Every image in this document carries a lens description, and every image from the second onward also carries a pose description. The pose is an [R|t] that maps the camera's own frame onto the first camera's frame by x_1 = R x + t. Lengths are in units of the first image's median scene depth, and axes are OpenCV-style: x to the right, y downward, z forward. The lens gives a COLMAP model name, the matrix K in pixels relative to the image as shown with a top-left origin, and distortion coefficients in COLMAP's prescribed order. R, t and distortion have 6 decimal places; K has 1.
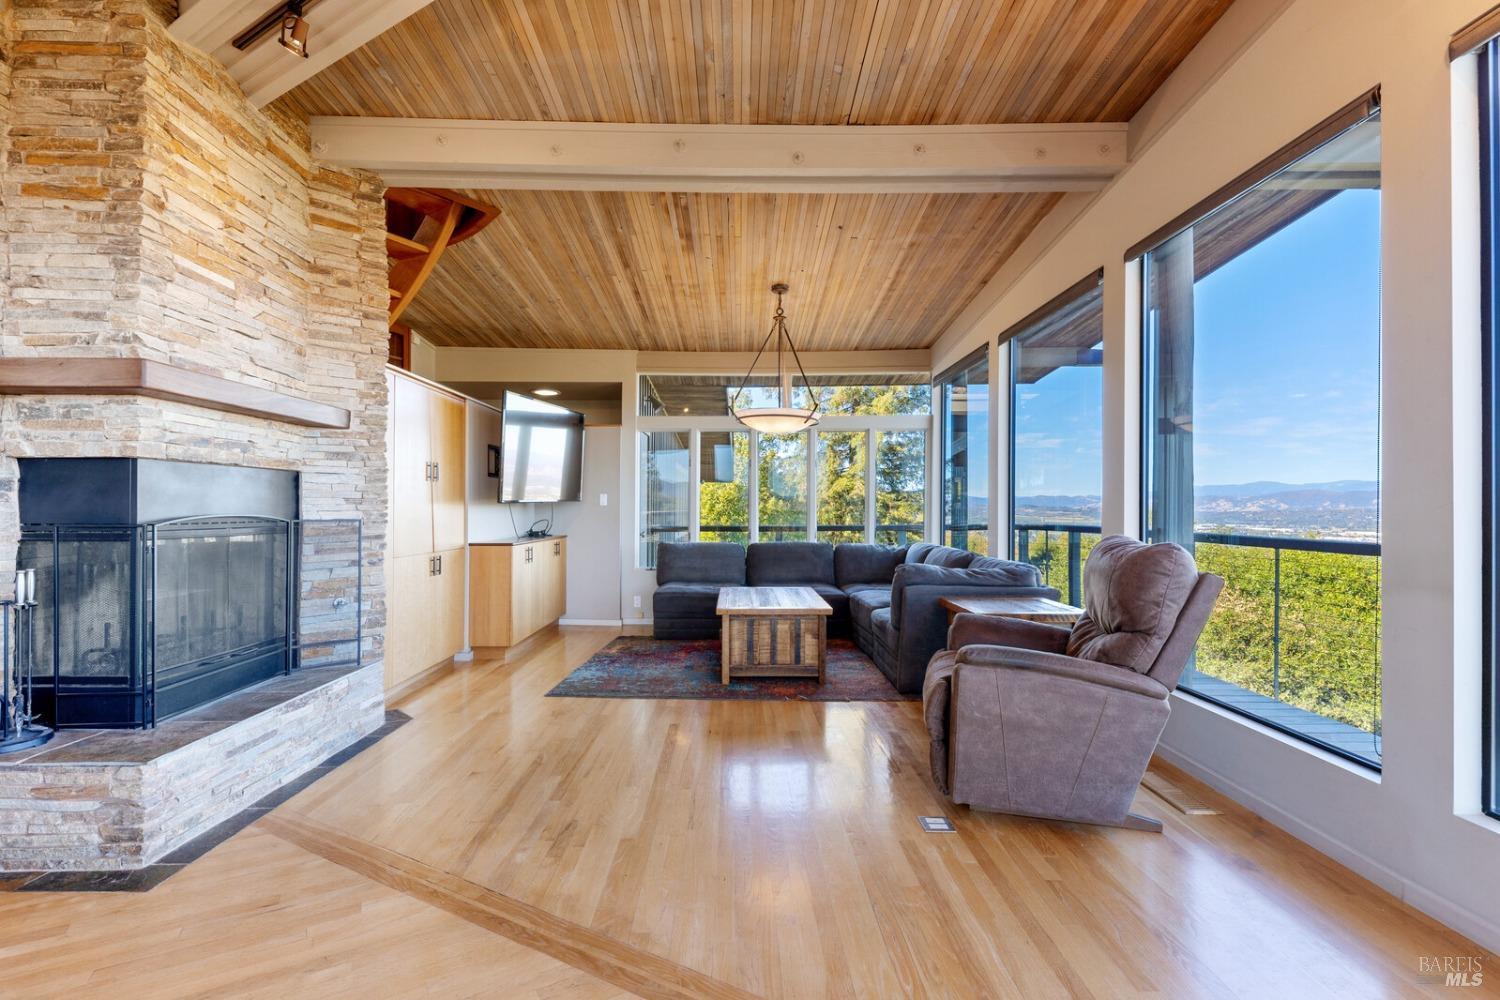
lens RADIAL K [[675.9, 0, 752.9], [0, 675.9, 503.2], [0, 0, 1]] dist [0.020059, 0.000418]
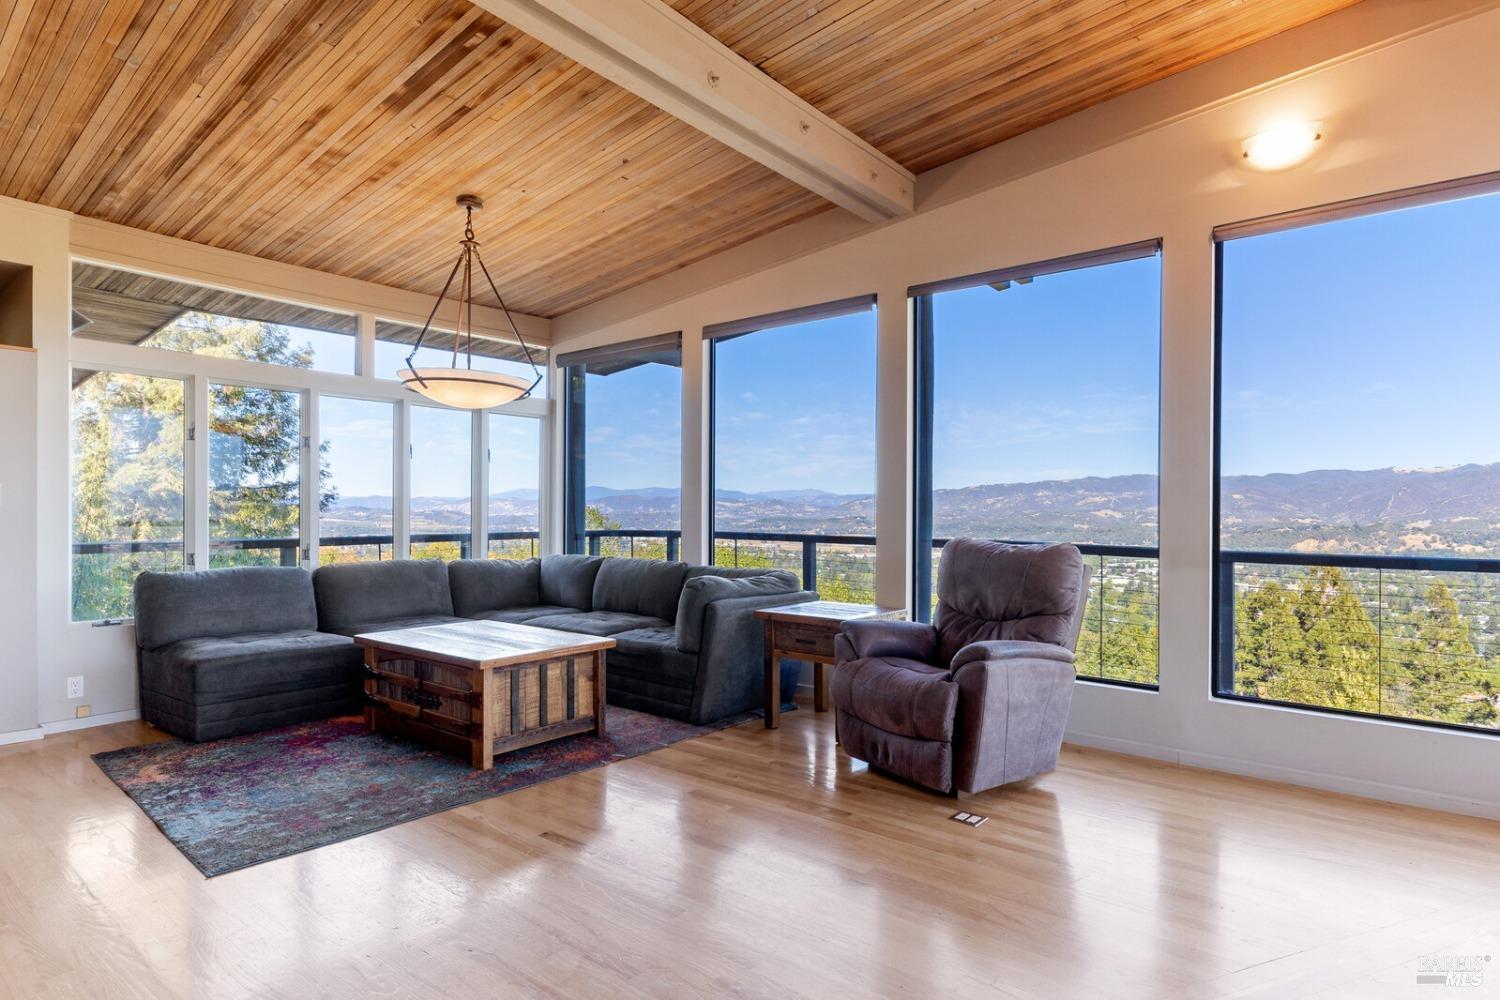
lens RADIAL K [[778.7, 0, 800.4], [0, 778.7, 516.6], [0, 0, 1]] dist [0.015266, 0.000868]
pose [[0.620589, -0.001887, 0.784134, -0.458523], [-0.009470, 0.999906, 0.009902, 0.000228], [-0.784079, -0.013571, 0.620513, 0.257724]]
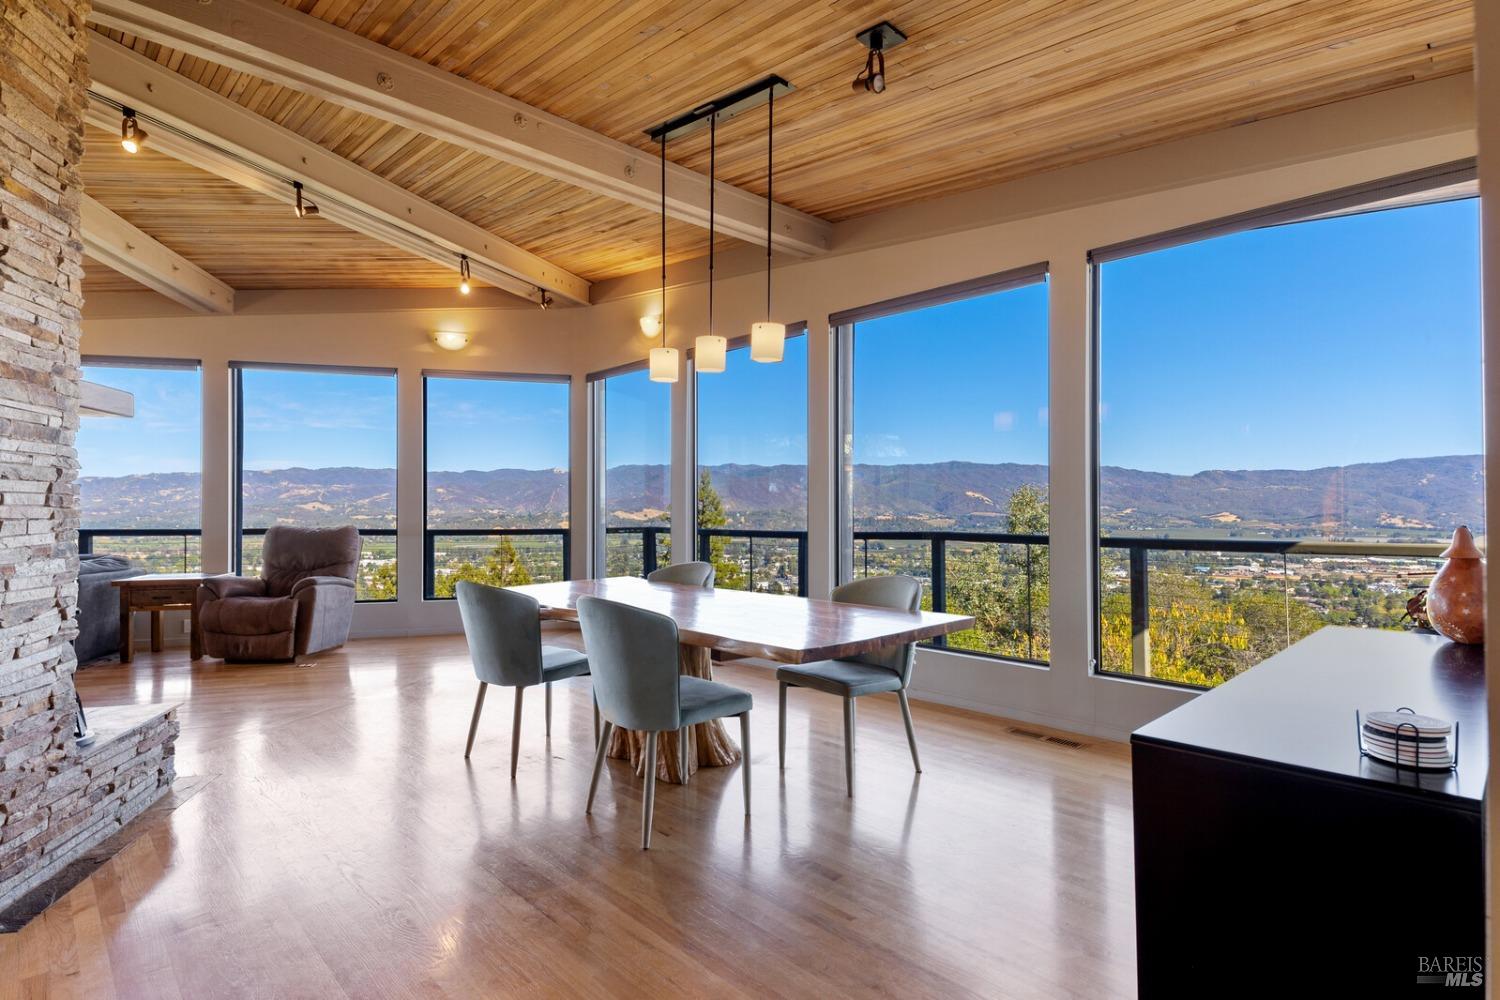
lens RADIAL K [[757.6, 0, 745.3], [0, 757.6, 501.2], [0, 0, 1]] dist [0.002805, 0.000044]
pose [[-0.219893, 0.005622, 0.975508, -1.253621], [-0.003687, 0.999971, -0.006594, -0.007420], [-0.975517, -0.005046, -0.219866, 0.117461]]
